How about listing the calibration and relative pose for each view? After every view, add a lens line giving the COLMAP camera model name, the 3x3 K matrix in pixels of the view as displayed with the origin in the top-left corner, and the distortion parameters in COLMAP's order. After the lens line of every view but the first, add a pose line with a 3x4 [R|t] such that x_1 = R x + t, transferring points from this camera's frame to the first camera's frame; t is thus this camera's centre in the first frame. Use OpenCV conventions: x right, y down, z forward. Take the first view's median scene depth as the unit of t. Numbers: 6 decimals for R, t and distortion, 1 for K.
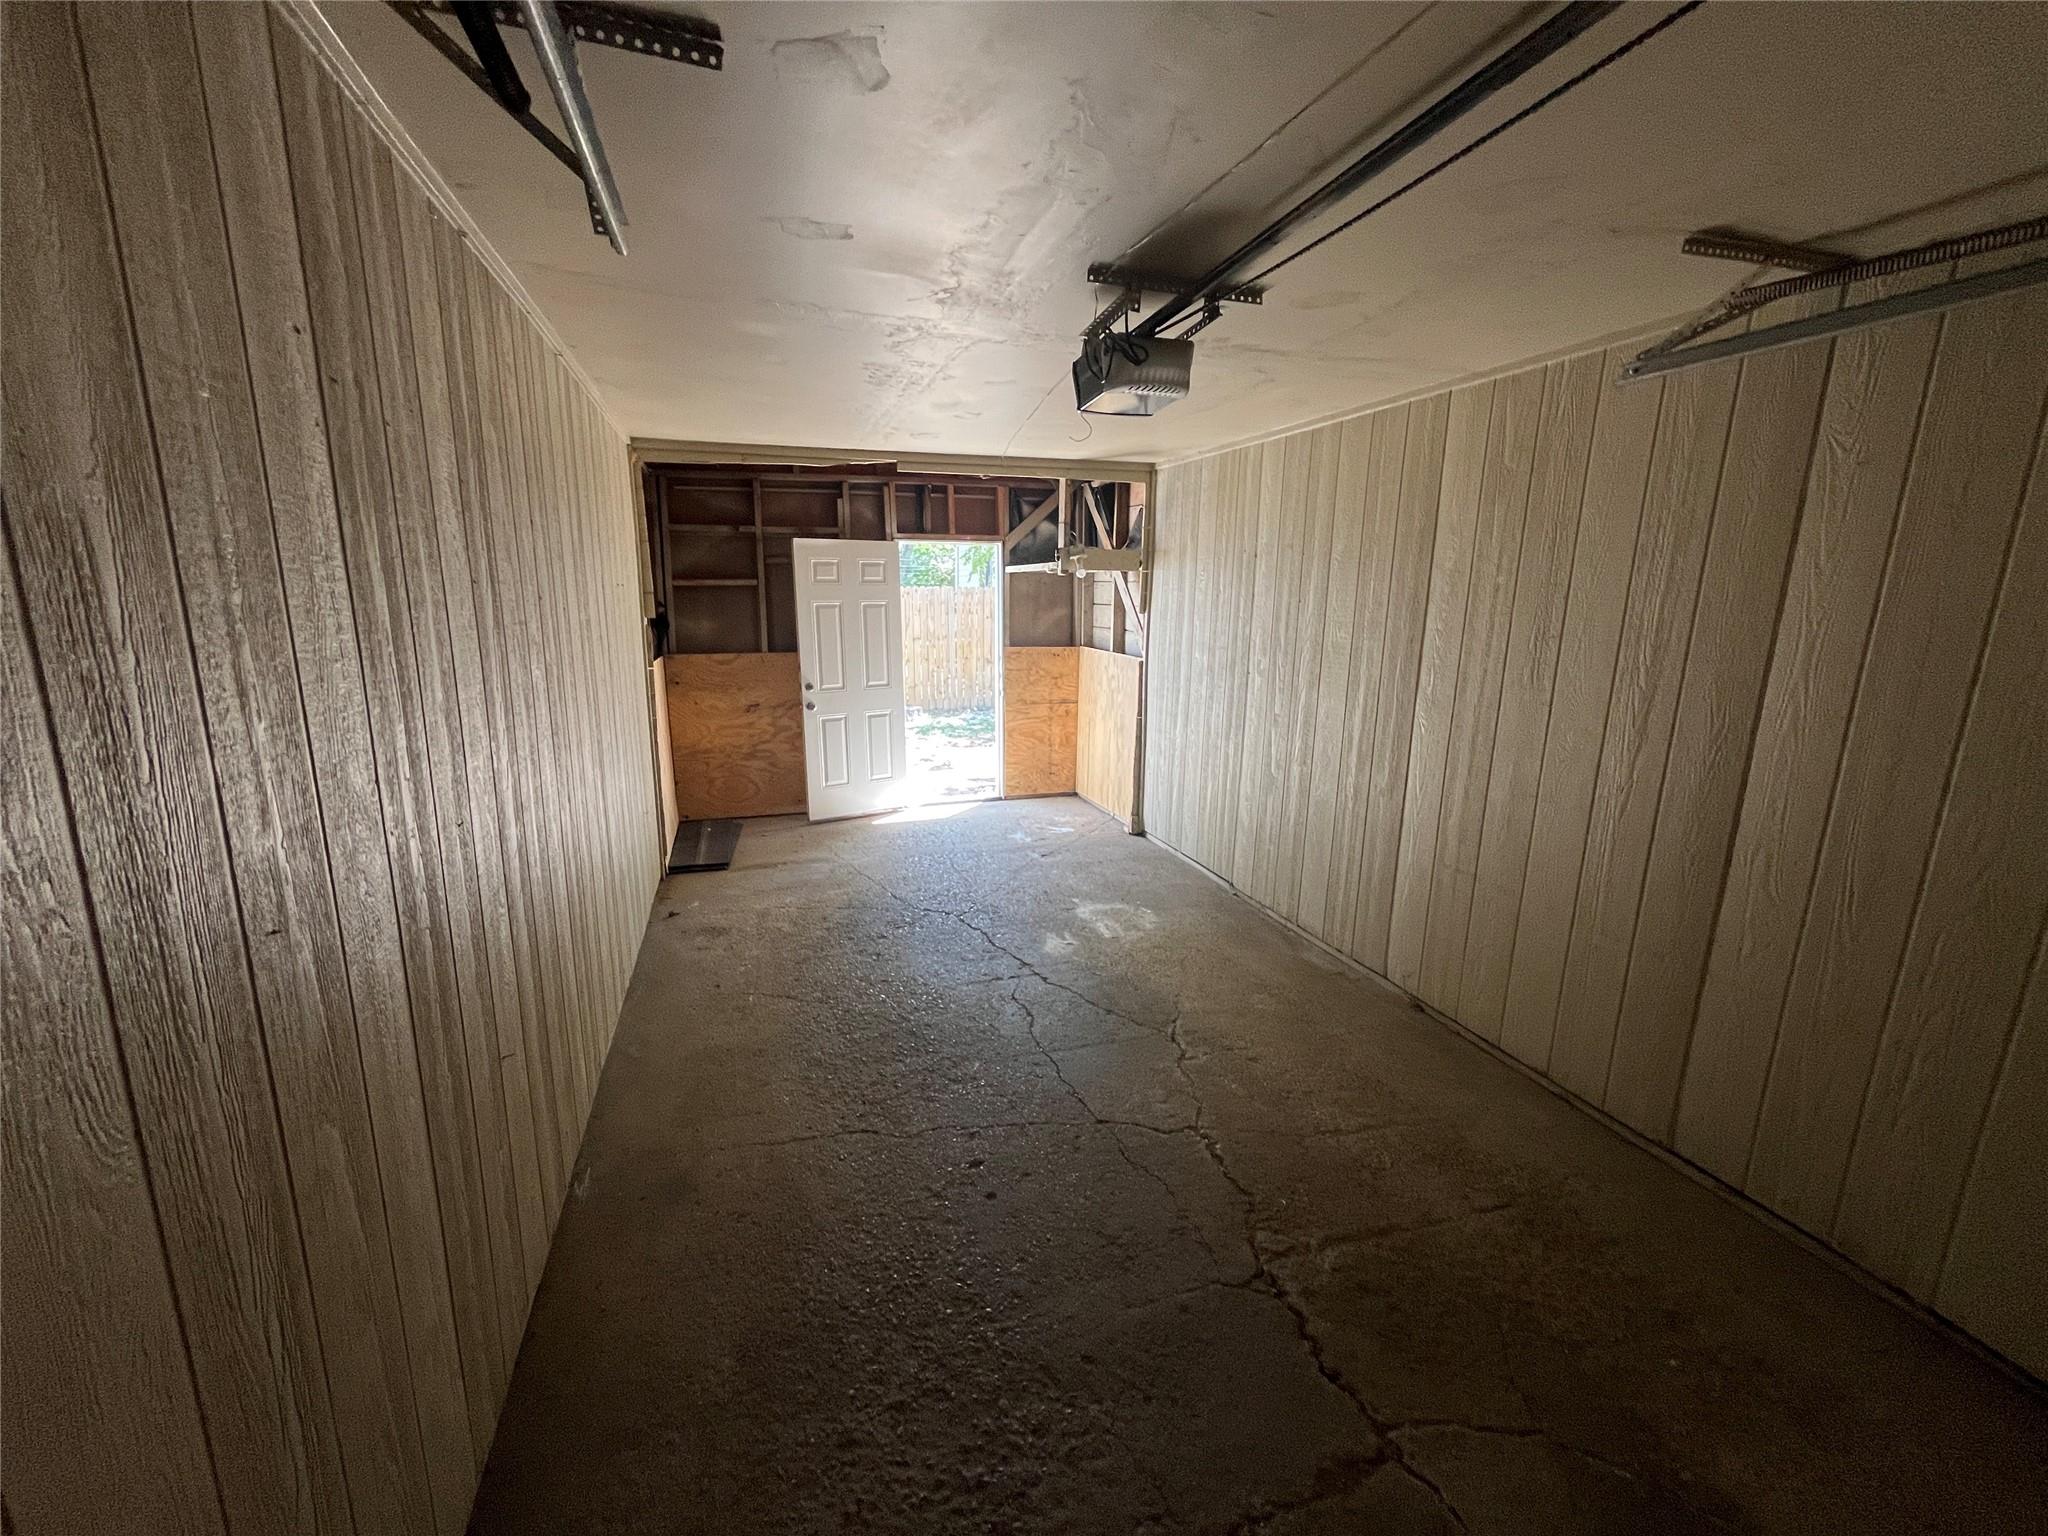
lens RADIAL K [[832.1, 0, 1022.6], [0, 832.1, 768.9], [0, 0, 1]] dist [-0.001760, -0.000054]
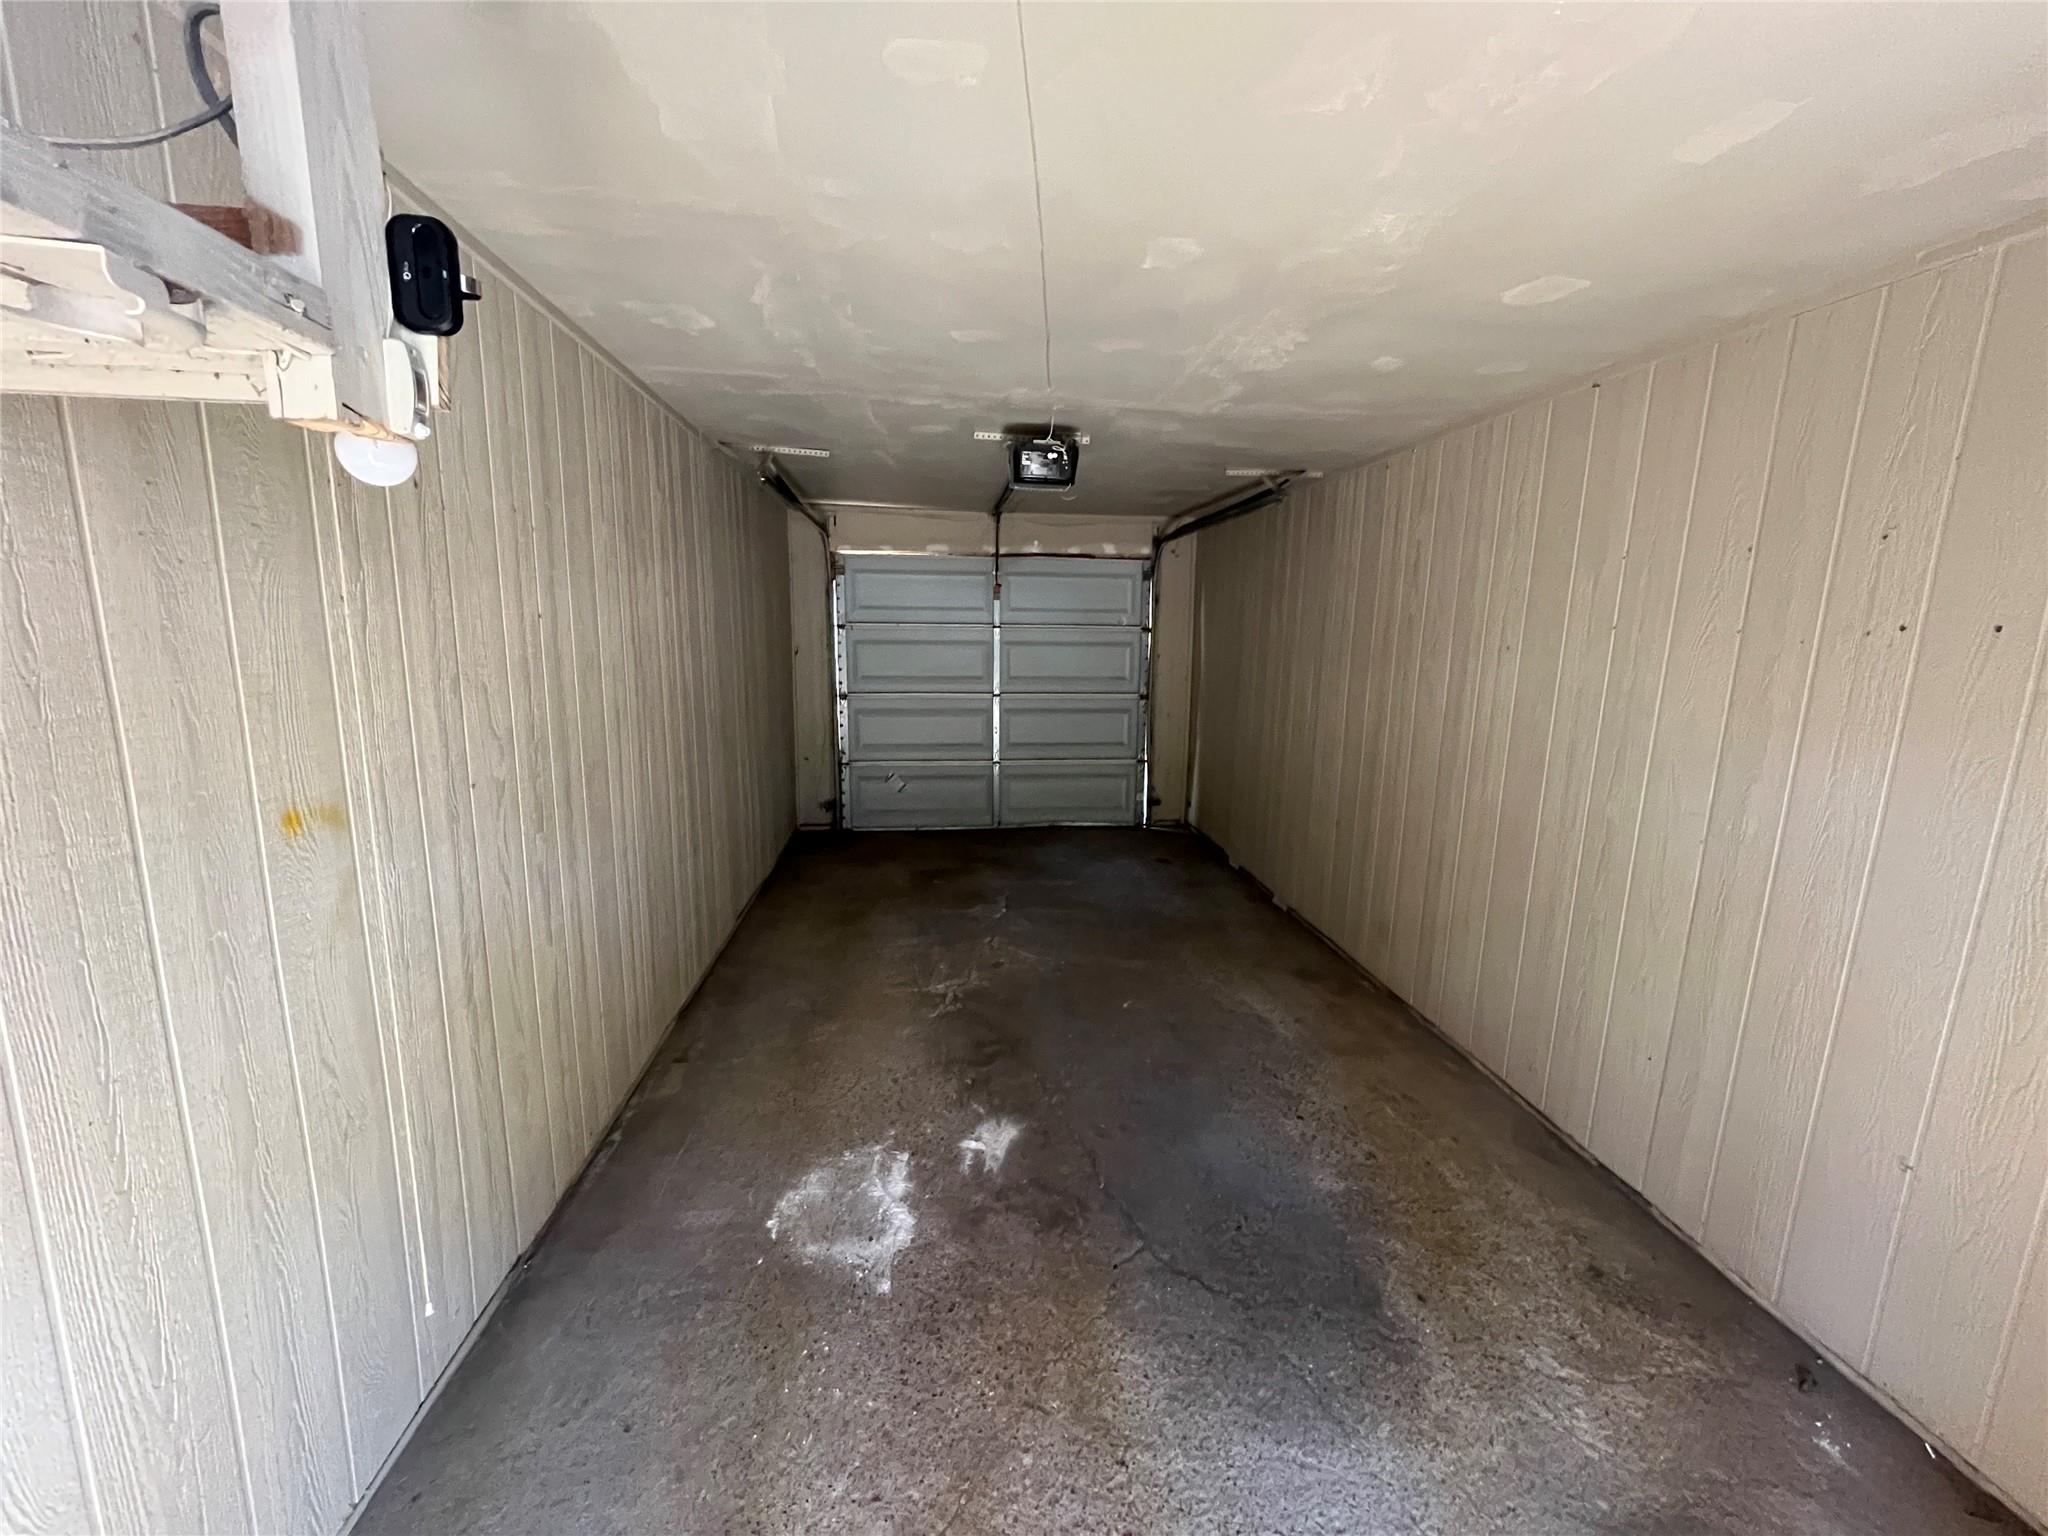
lens RADIAL K [[832.1, 0, 1022.6], [0, 832.1, 768.9], [0, 0, 1]] dist [-0.001760, -0.000054]
pose [[-0.977143, -0.062643, 0.203144, -0.092960], [0.020241, 0.923839, 0.382245, -0.301806], [-0.211617, 0.377619, -0.901455, 1.399649]]
